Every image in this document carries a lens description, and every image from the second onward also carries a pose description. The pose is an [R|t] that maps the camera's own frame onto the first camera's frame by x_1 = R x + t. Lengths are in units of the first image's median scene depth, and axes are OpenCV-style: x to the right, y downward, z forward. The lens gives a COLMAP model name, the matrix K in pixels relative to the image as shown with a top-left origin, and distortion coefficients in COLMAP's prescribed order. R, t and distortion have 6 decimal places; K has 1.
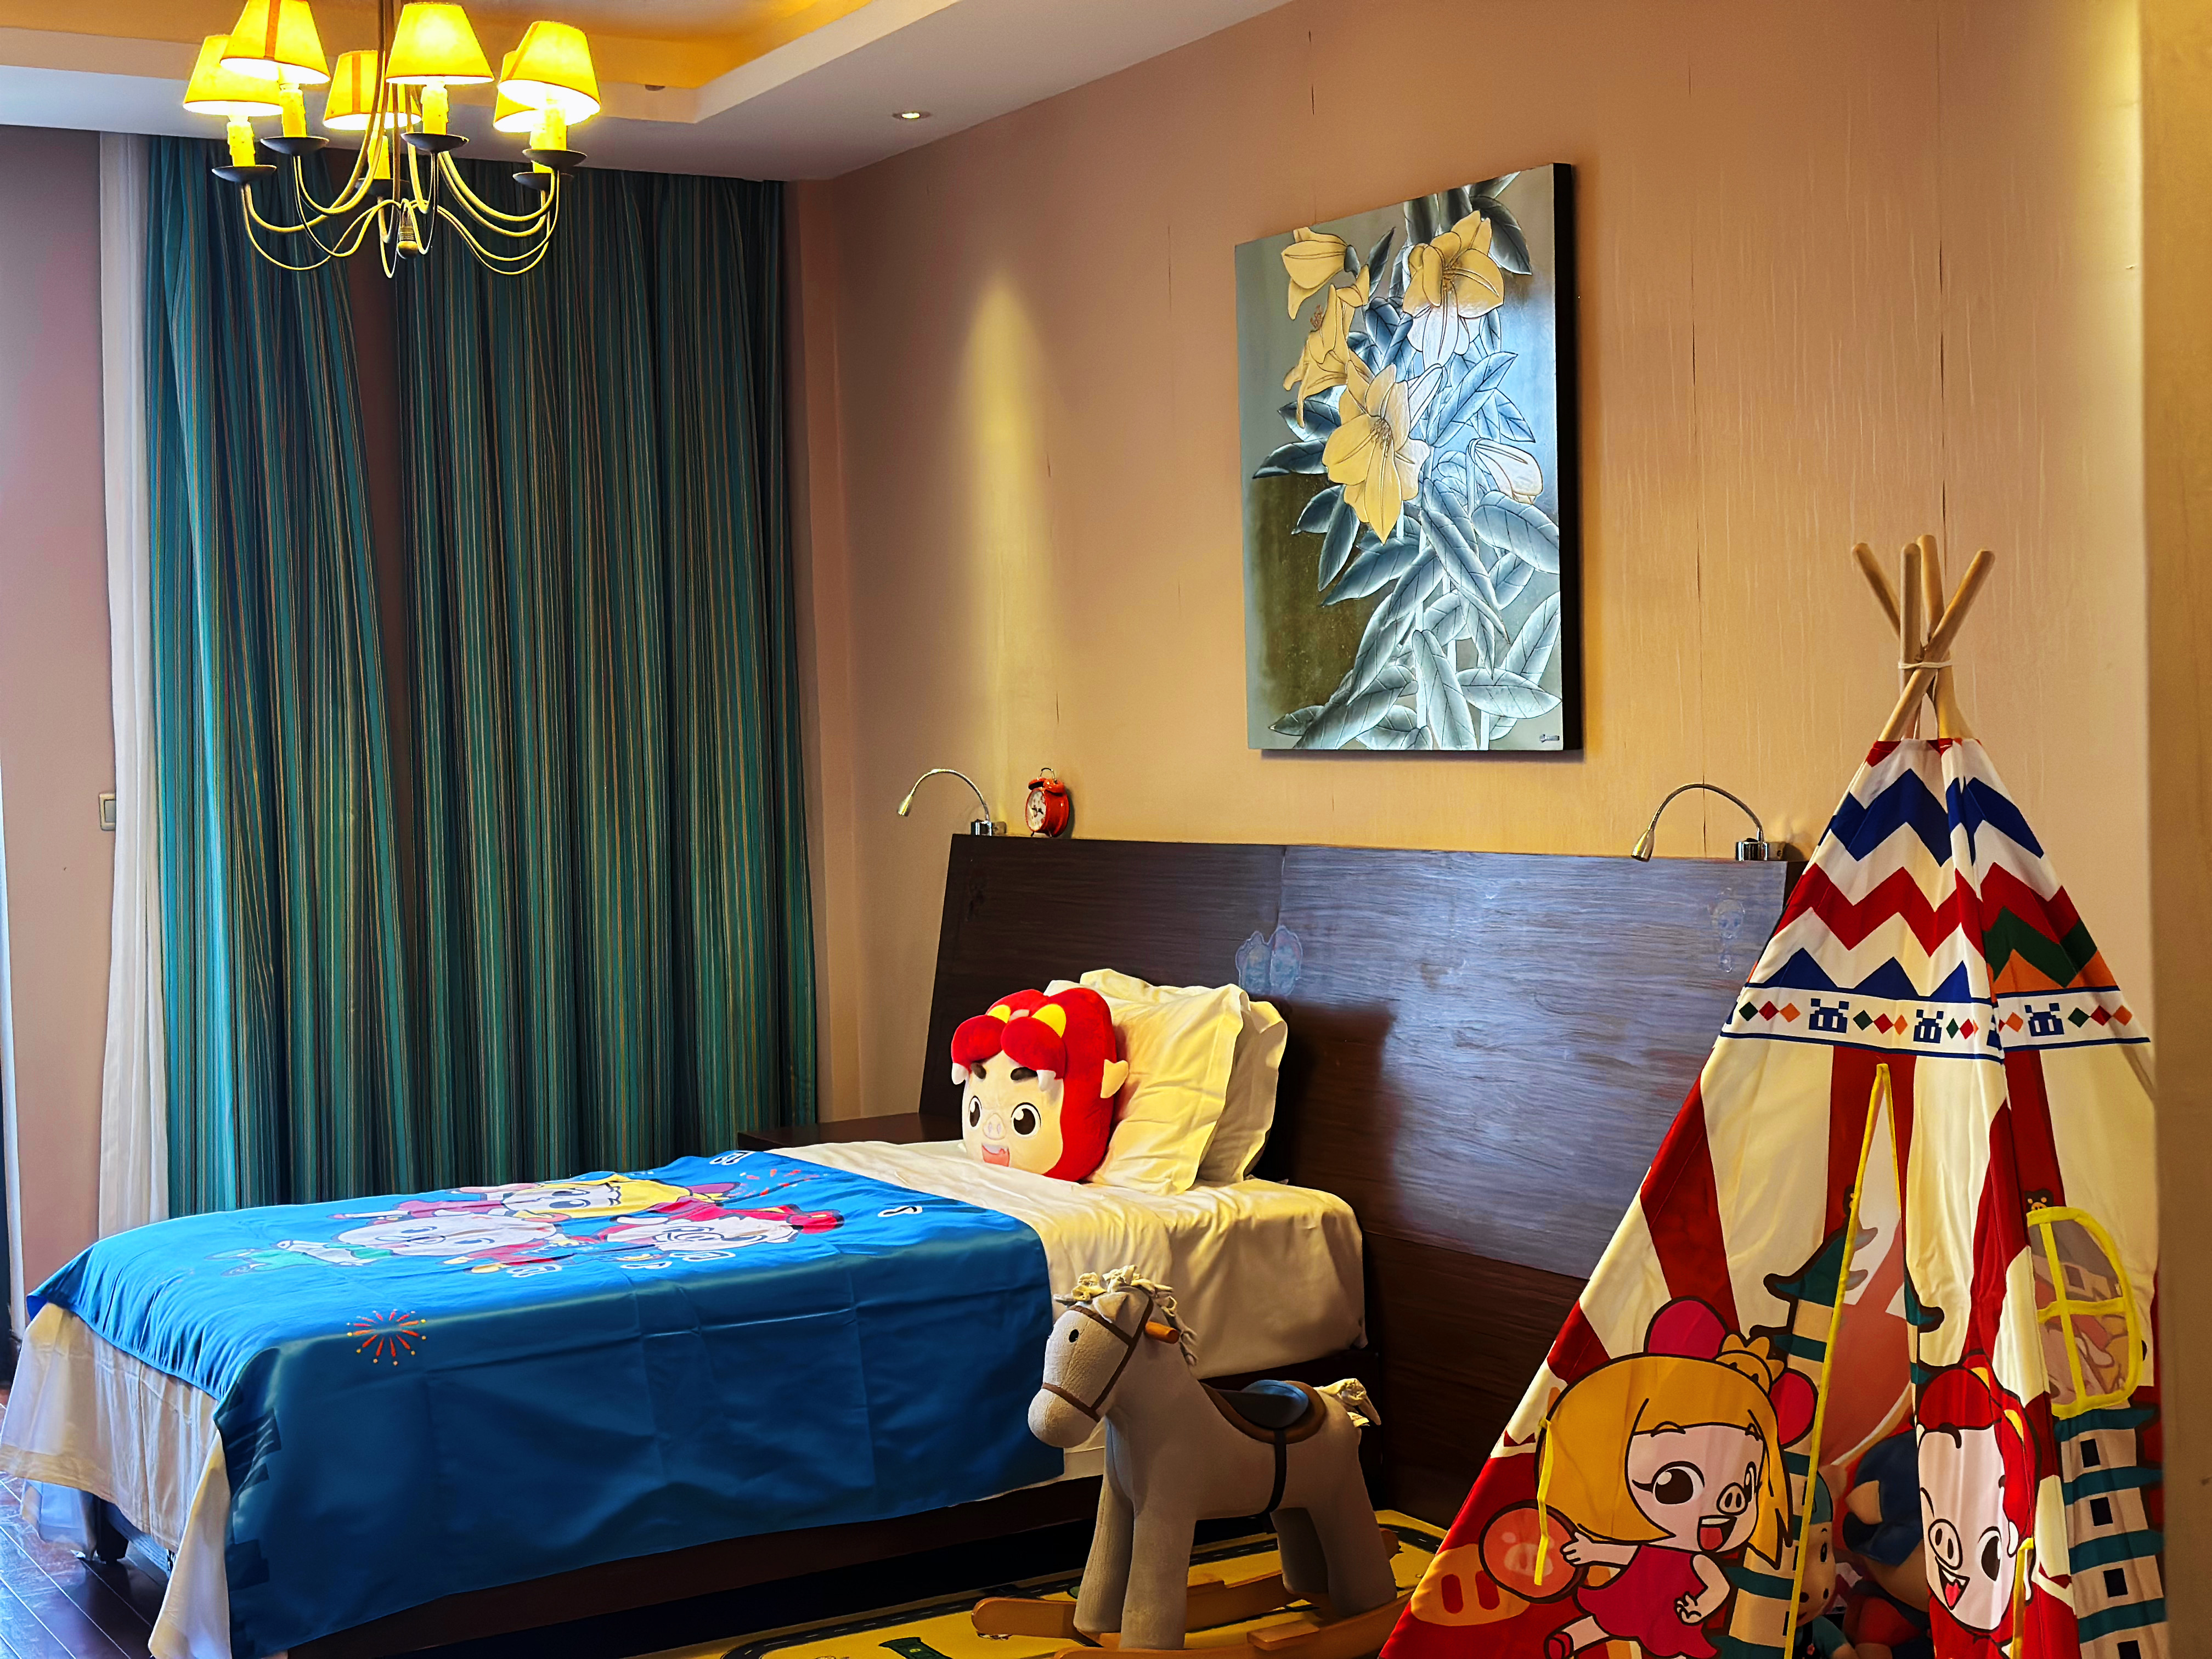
lens RADIAL K [[3091.5, 0, 1117.0], [0, 3091.5, 835.8], [0, 0, 1]] dist [0.147438, -0.110902]
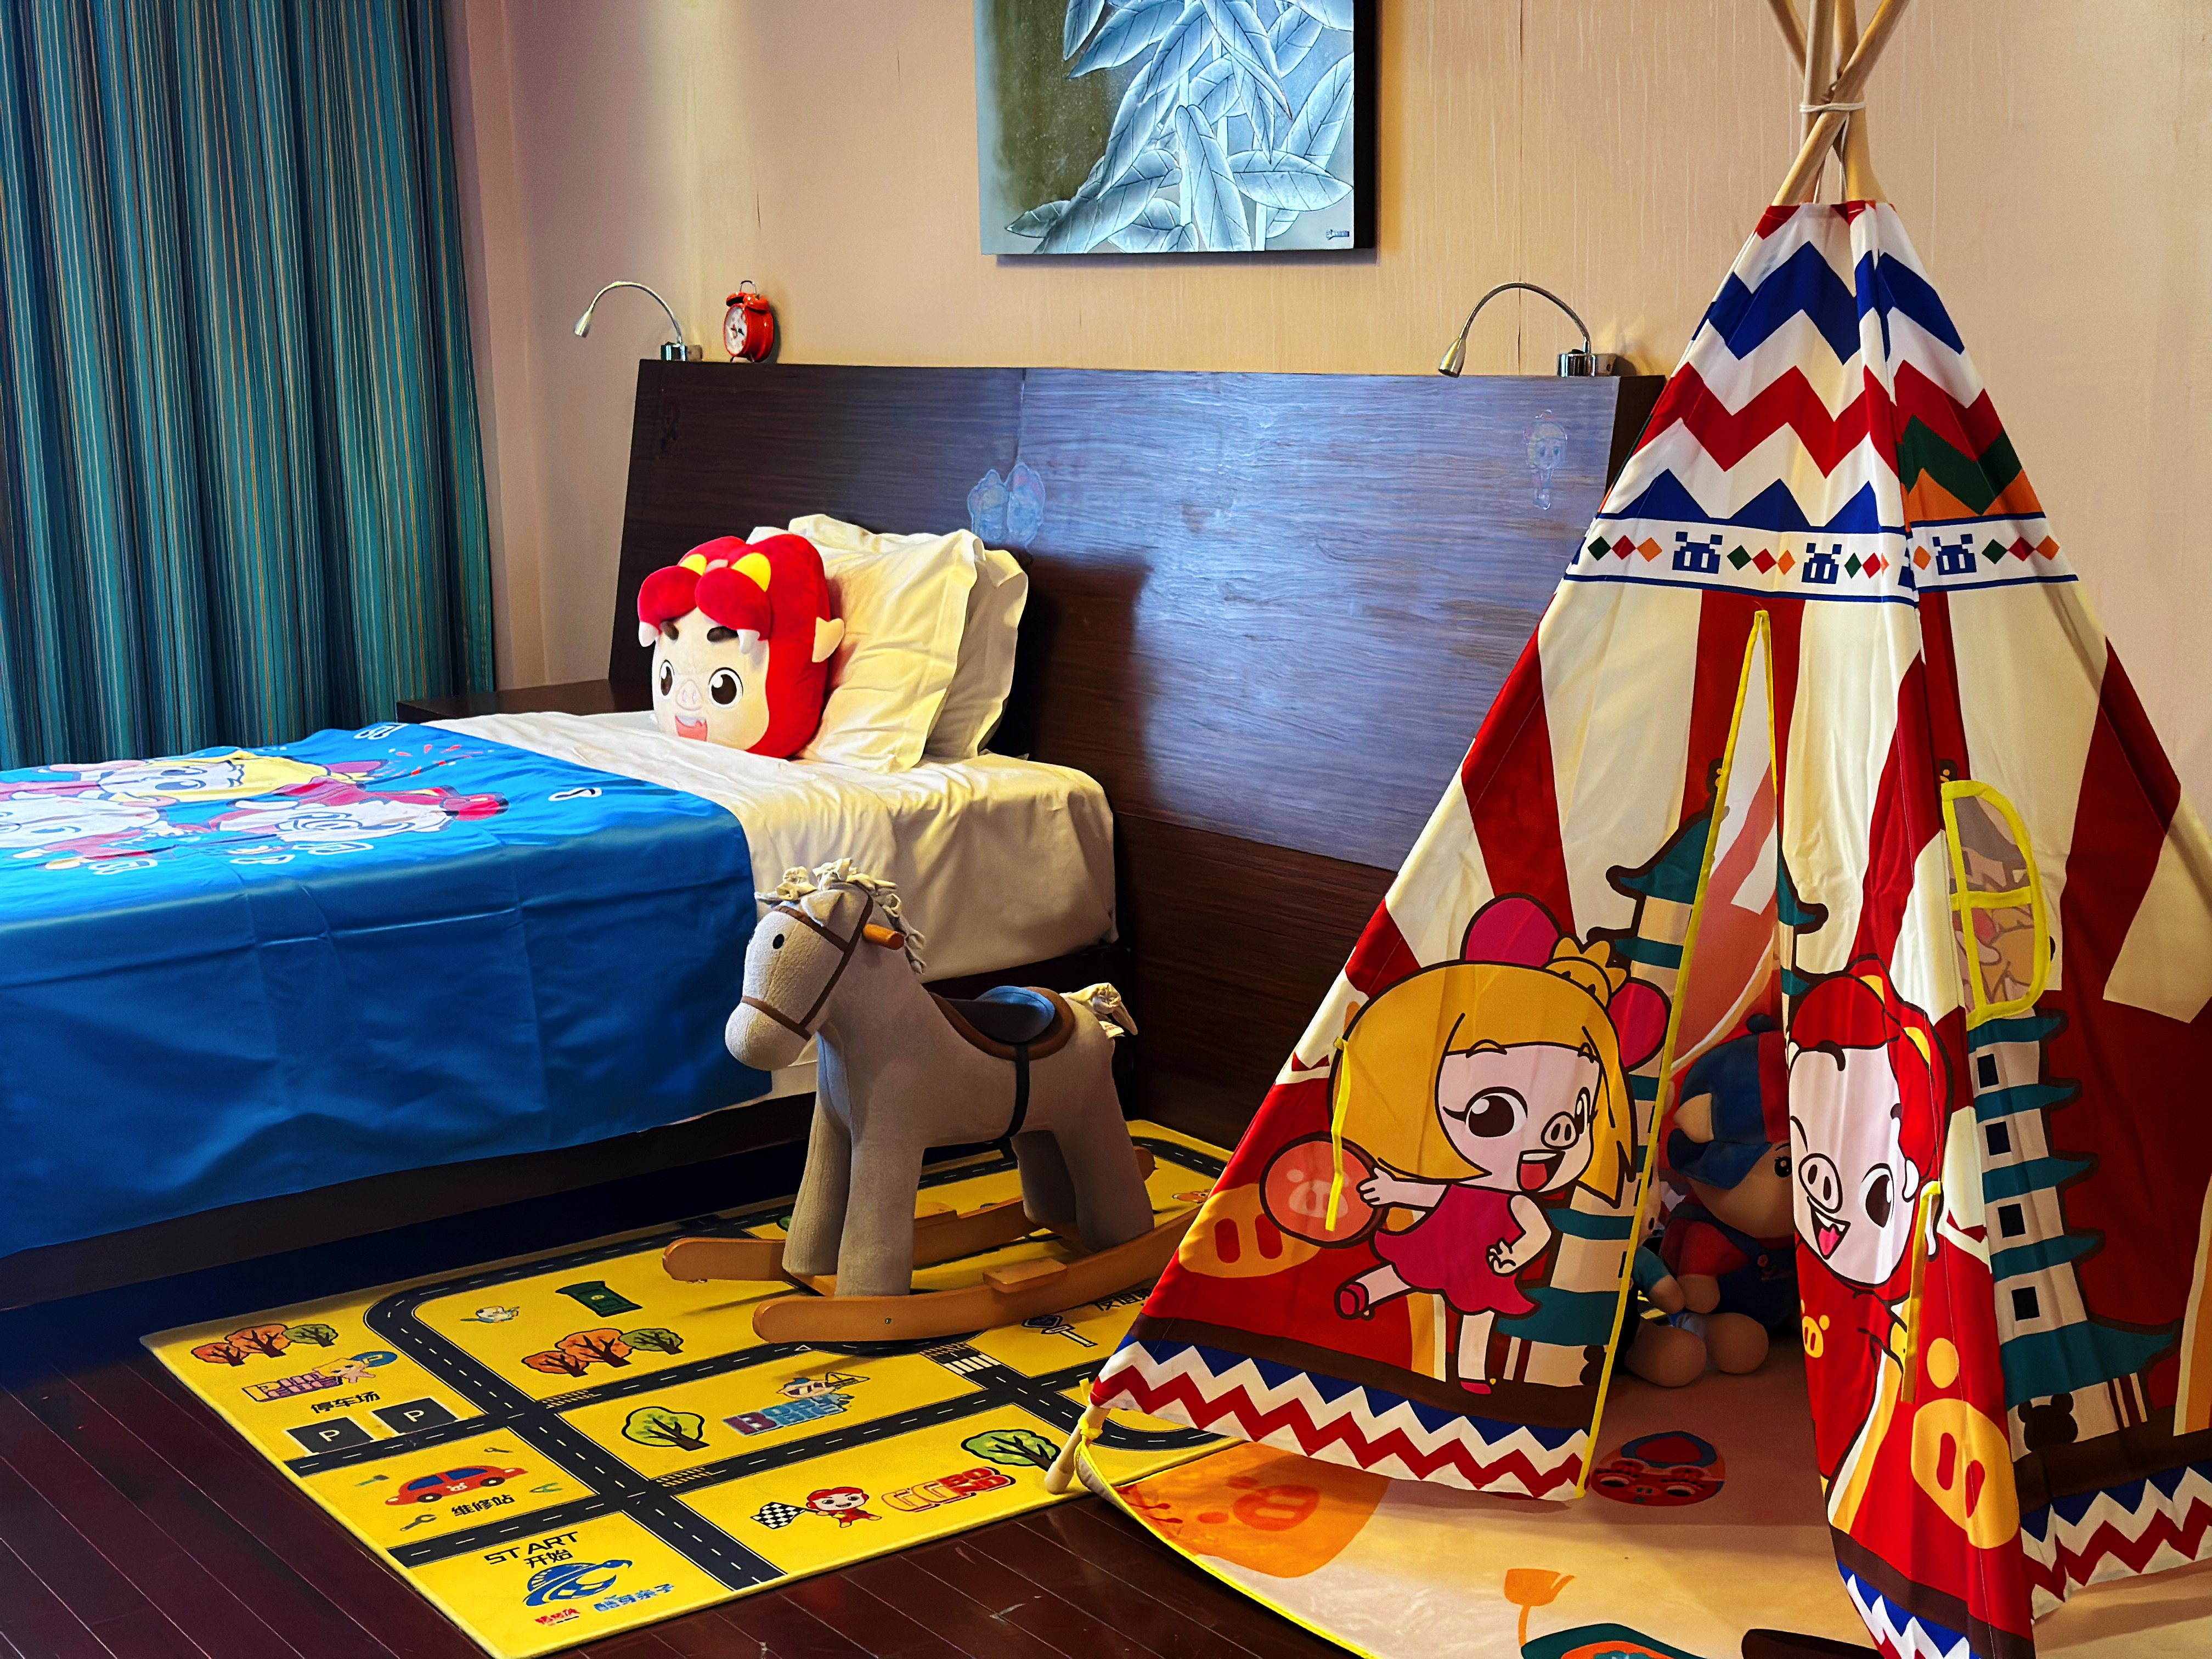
lens RADIAL K [[3098.5, 0, 1101.5], [0, 3098.5, 844.3], [0, 0, 1]] dist [0.202025, -0.436601]
pose [[0.996578, -0.008143, 0.082261, 0.004053], [-0.003575, 0.989960, 0.141303, 0.014313], [-0.082586, -0.141113, 0.986543, 0.152258]]
